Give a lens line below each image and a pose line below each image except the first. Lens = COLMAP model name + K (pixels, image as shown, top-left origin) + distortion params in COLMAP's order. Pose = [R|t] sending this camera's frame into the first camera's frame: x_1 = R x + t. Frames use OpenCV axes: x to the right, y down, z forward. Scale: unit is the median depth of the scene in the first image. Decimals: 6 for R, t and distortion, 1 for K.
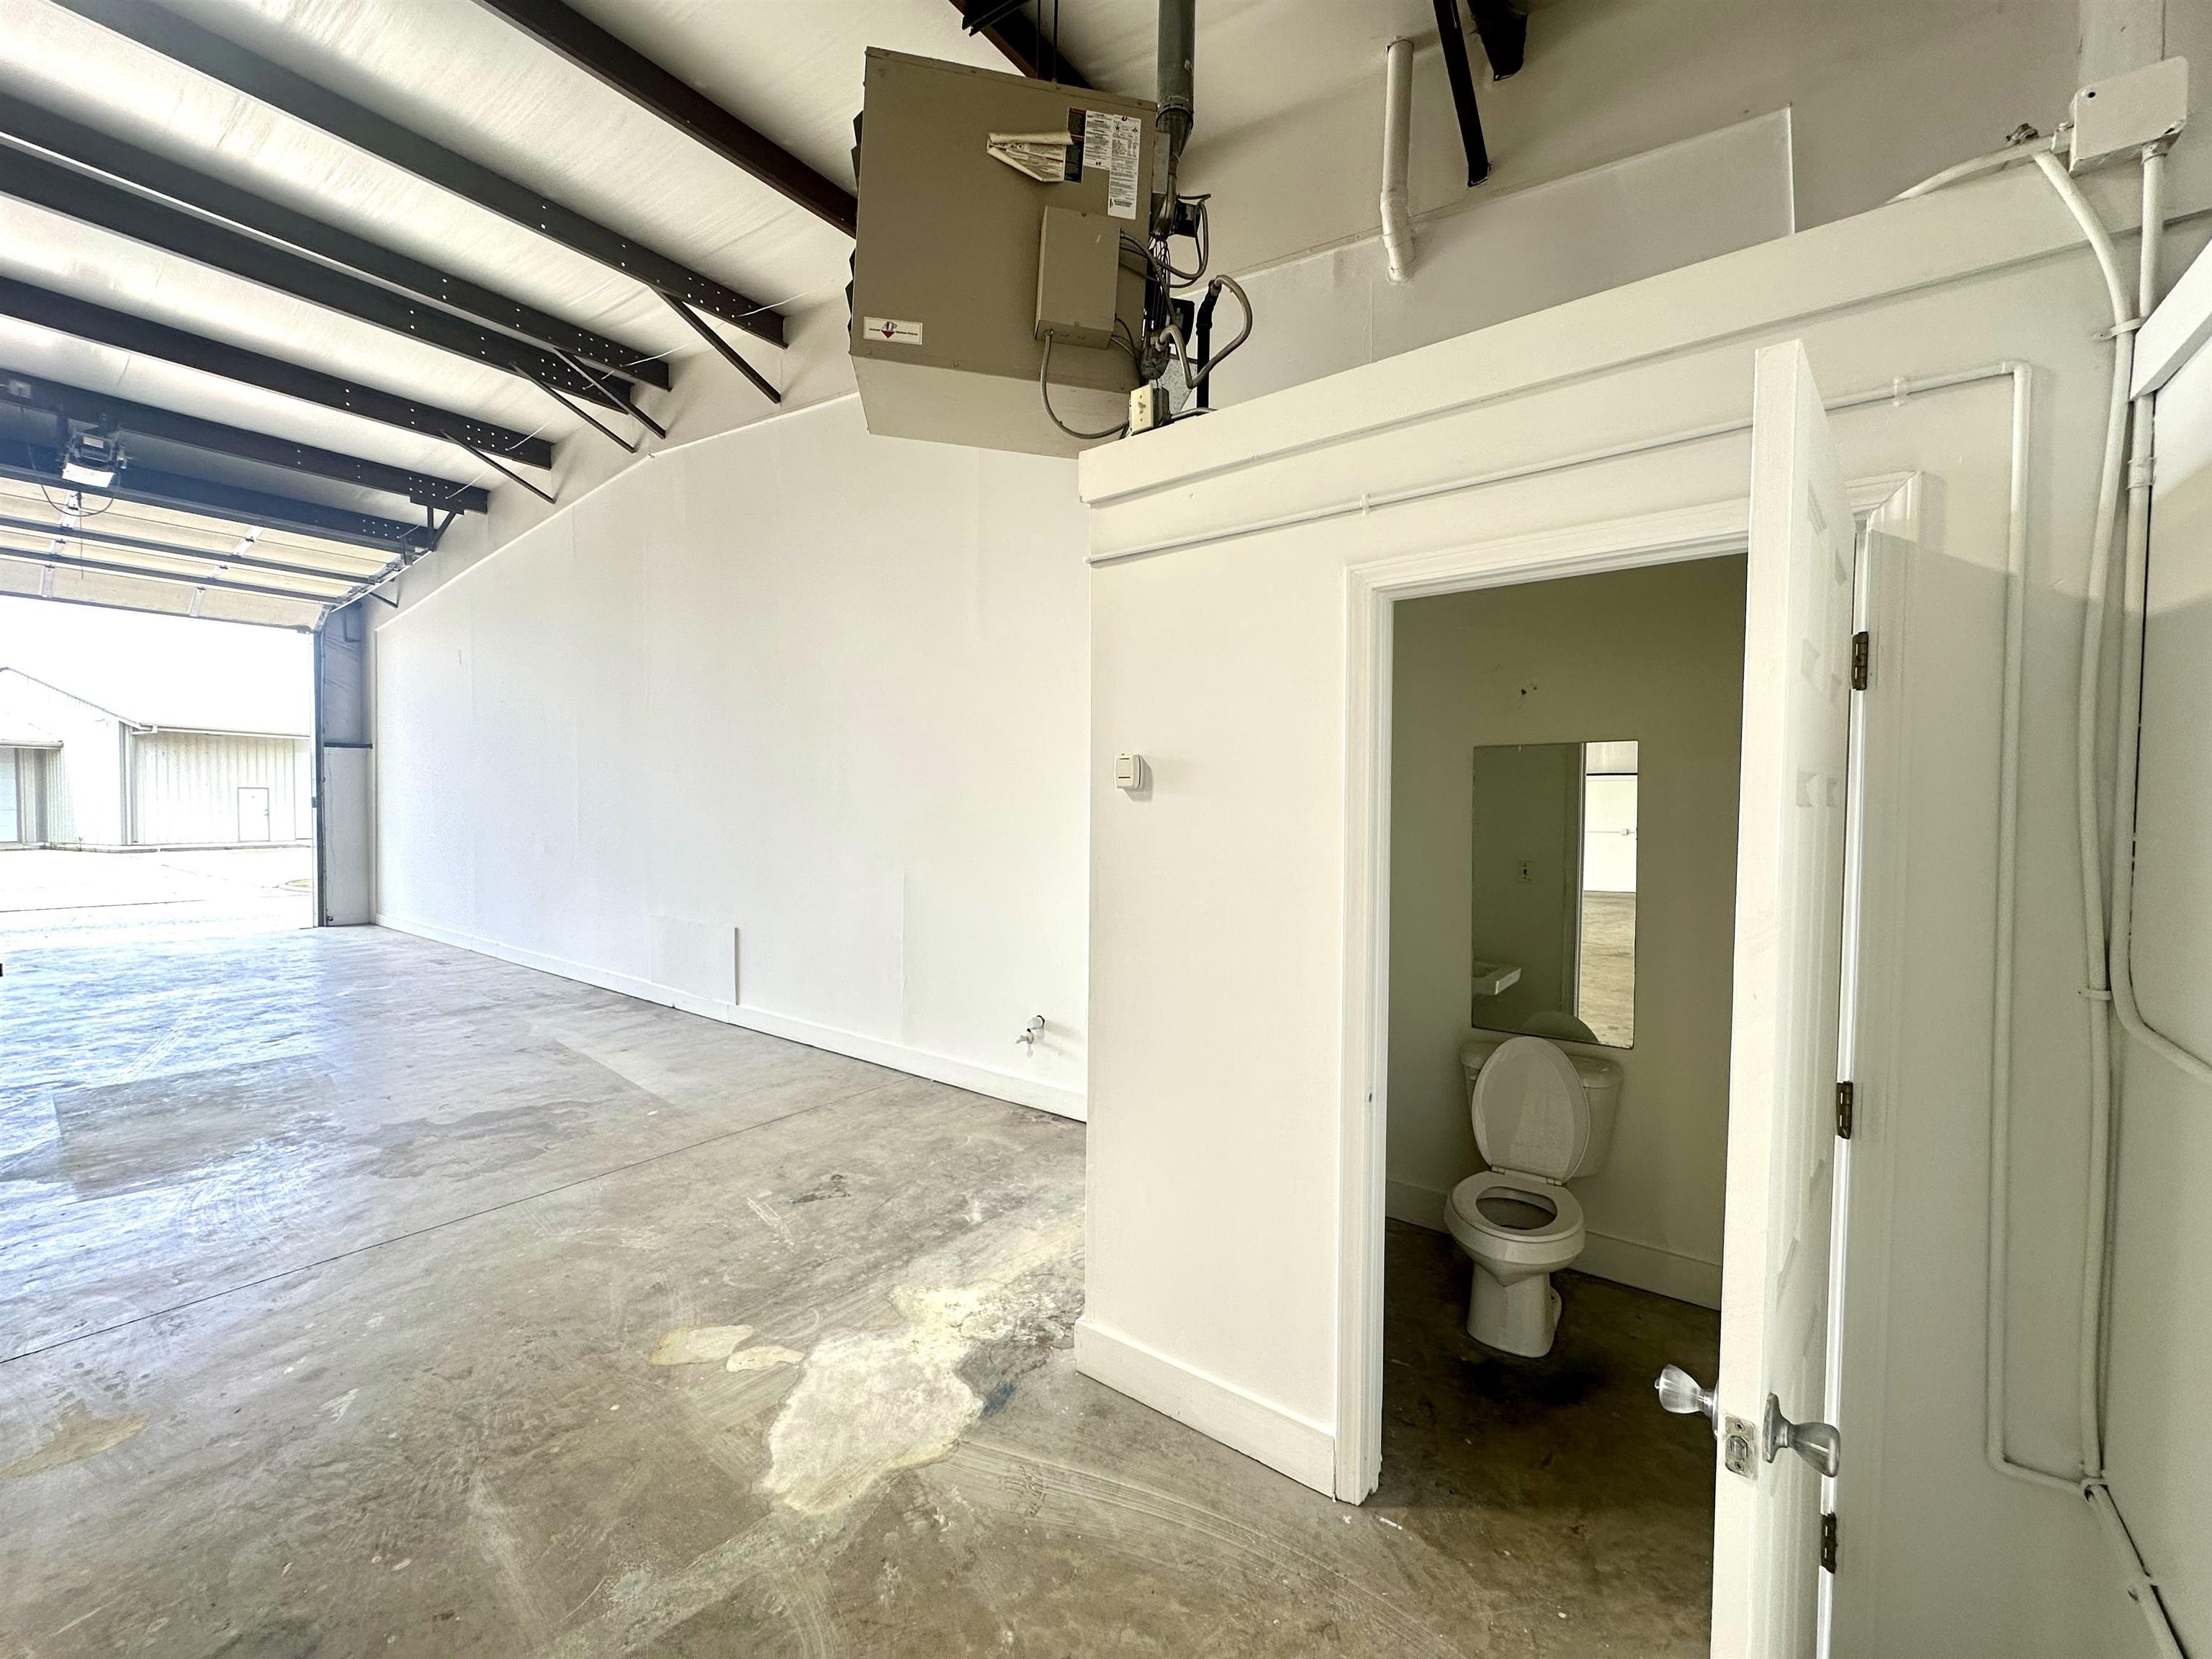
lens RADIAL K [[909.4, 0, 1106.5], [0, 909.4, 830.5], [0, 0, 1]] dist [0.002501, 0.000508]
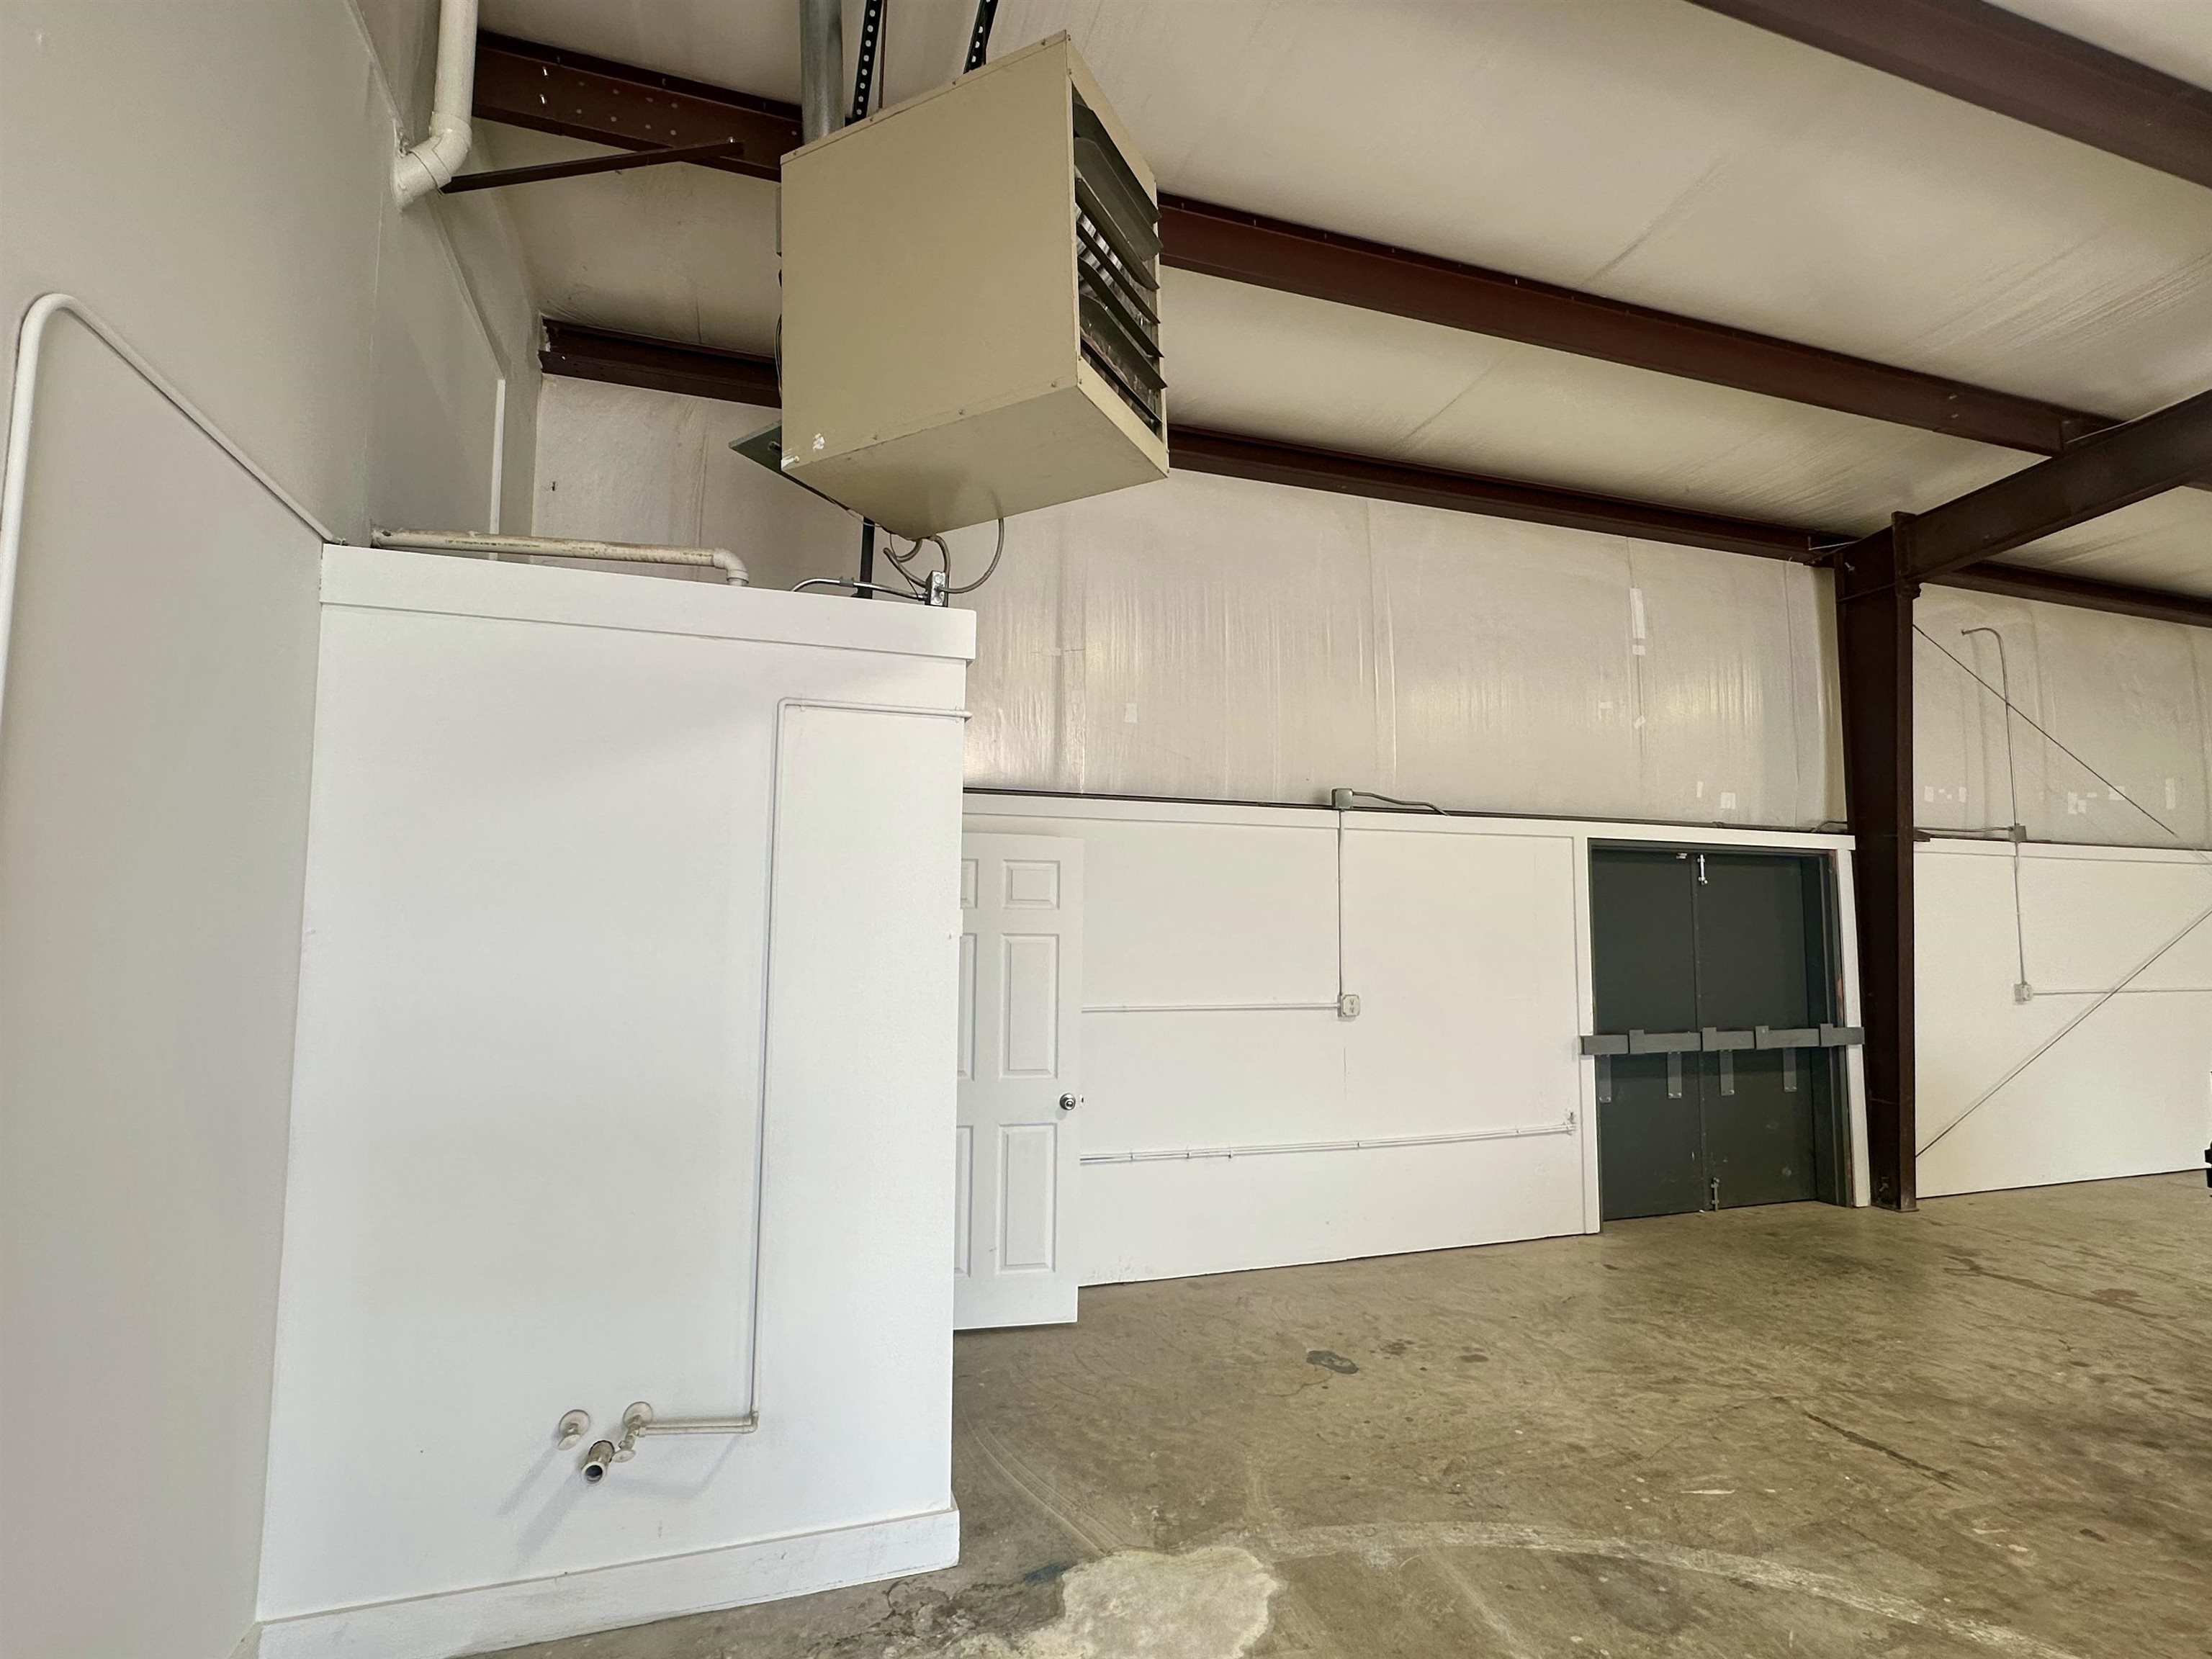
lens RADIAL K [[1036.2, 0, 1108.0], [0, 1036.2, 837.1], [0, 0, 1]] dist [0.000165, -0.000026]
pose [[-0.827358, 0.037618, 0.560414, -0.903416], [0.003601, 0.998089, -0.061680, -0.101001], [-0.561663, -0.049014, -0.825913, 2.103974]]
